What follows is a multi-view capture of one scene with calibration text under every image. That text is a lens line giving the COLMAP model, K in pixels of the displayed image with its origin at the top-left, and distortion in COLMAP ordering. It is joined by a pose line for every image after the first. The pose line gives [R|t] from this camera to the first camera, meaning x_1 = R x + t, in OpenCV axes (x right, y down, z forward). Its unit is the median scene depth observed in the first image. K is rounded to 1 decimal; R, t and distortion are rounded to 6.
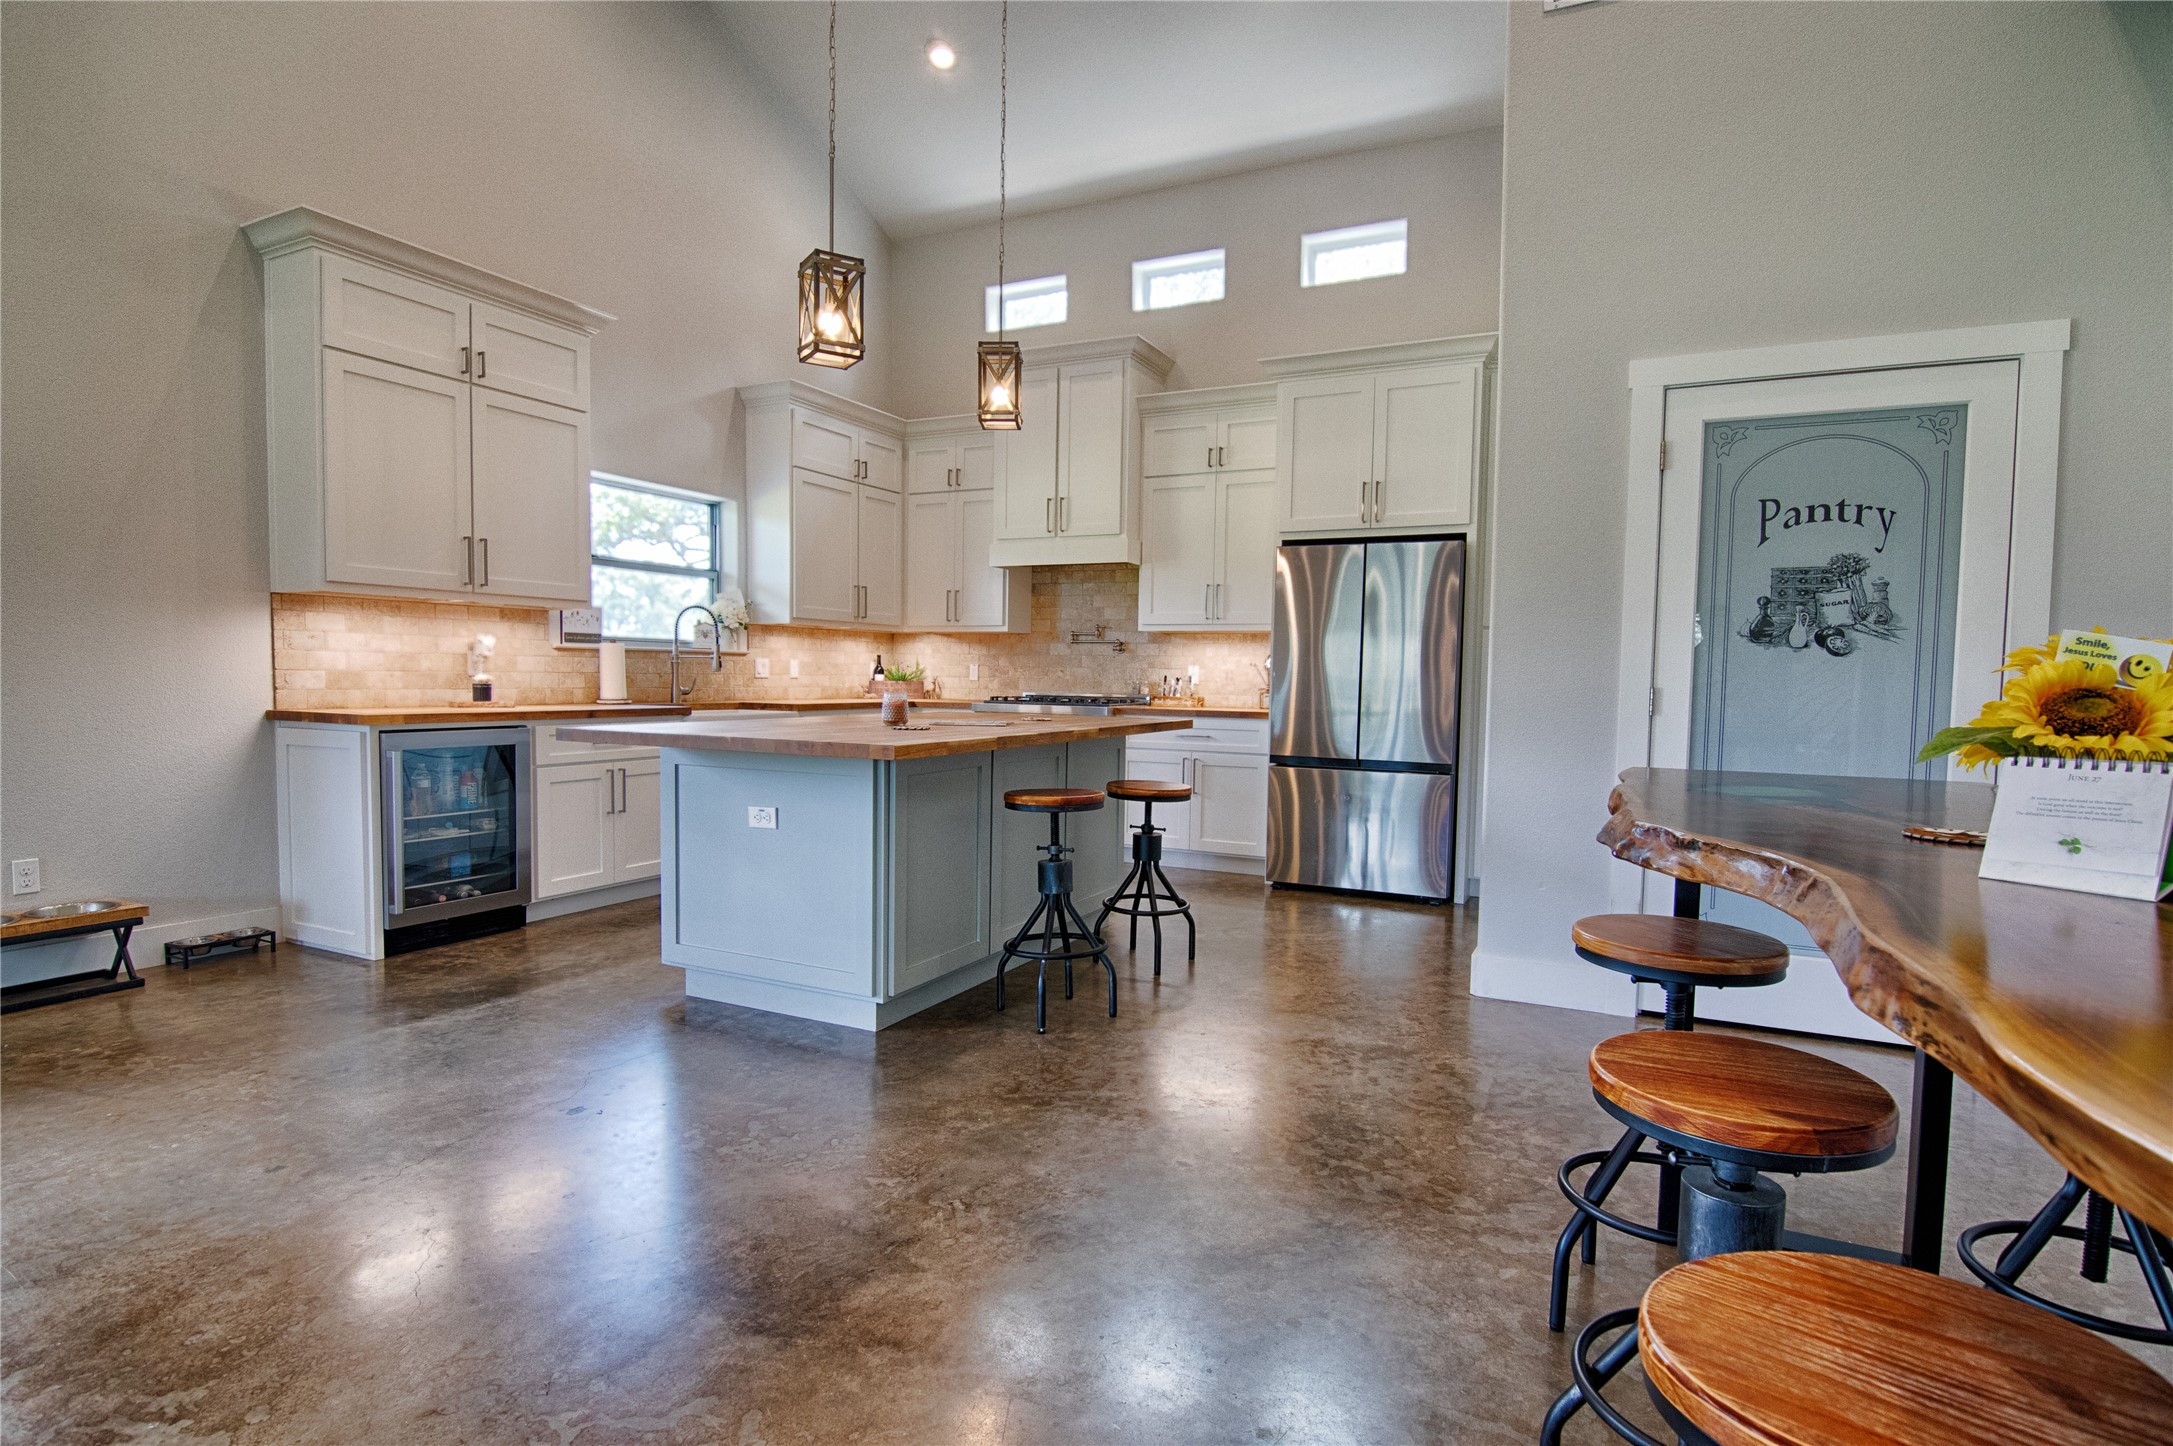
lens RADIAL K [[1094.0, 0, 1093.8], [0, 1094.0, 740.1], [0, 0, 1]] dist [-0.012339, -0.001310]
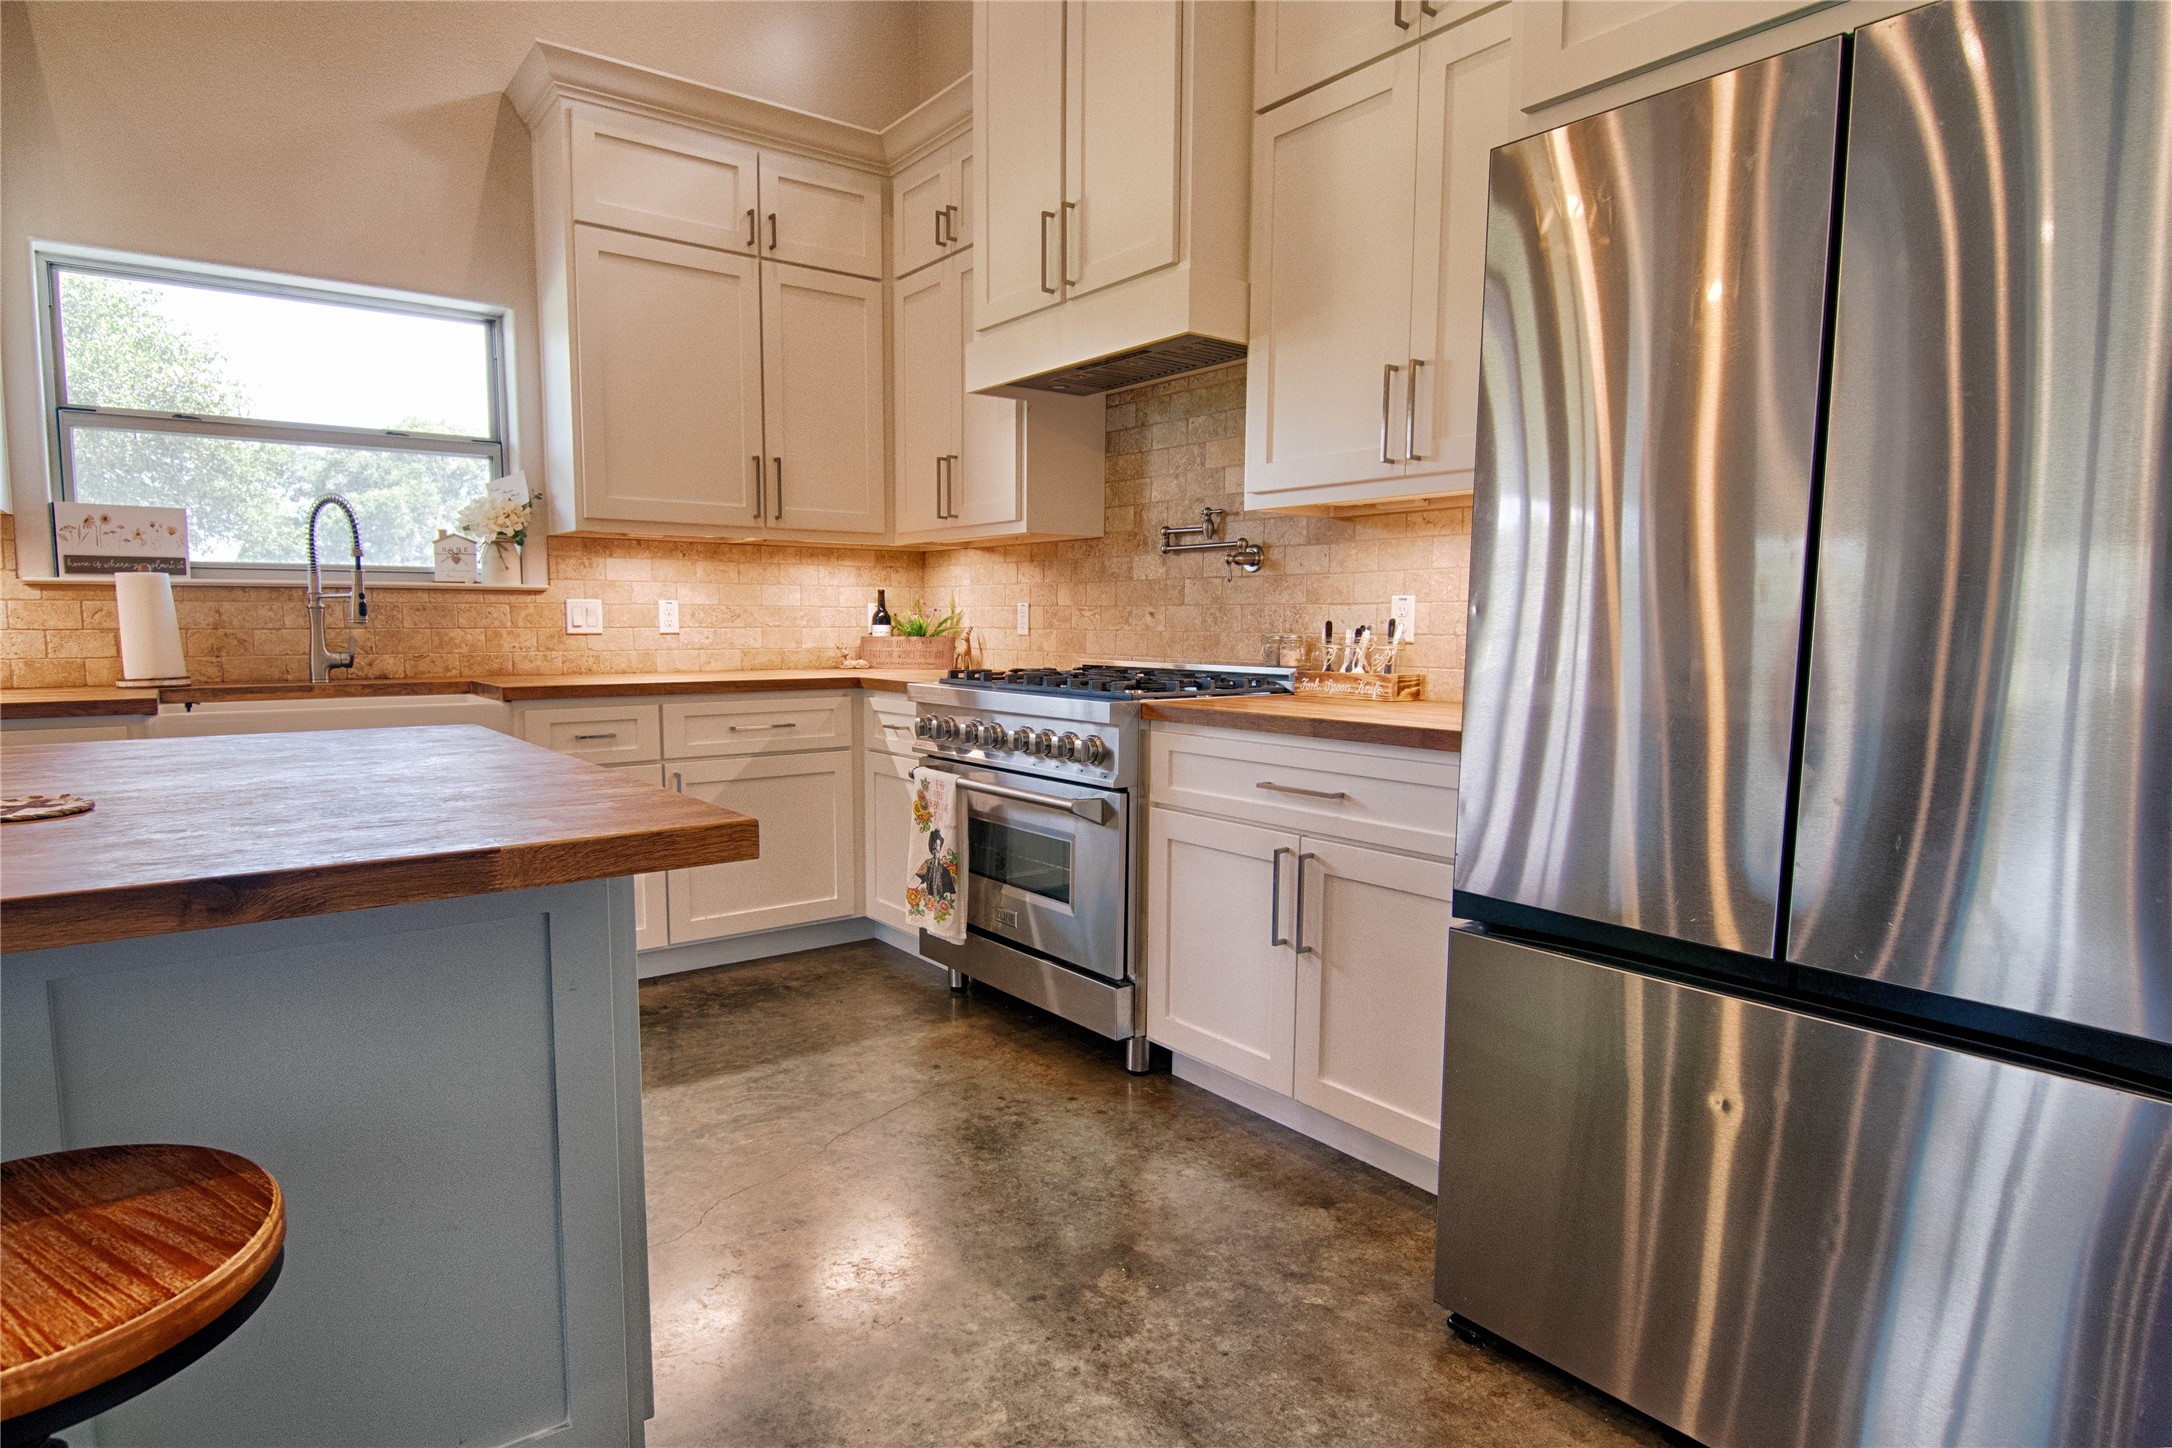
lens RADIAL K [[1171.9, 0, 1047.4], [0, 1171.9, 741.0], [0, 0, 1]] dist [-0.005233, -0.001469]
pose [[0.889244, 0.035144, -0.456082, 0.237962], [-0.016653, 0.998871, 0.044499, -0.044666], [0.457130, -0.031976, 0.888825, 0.781989]]
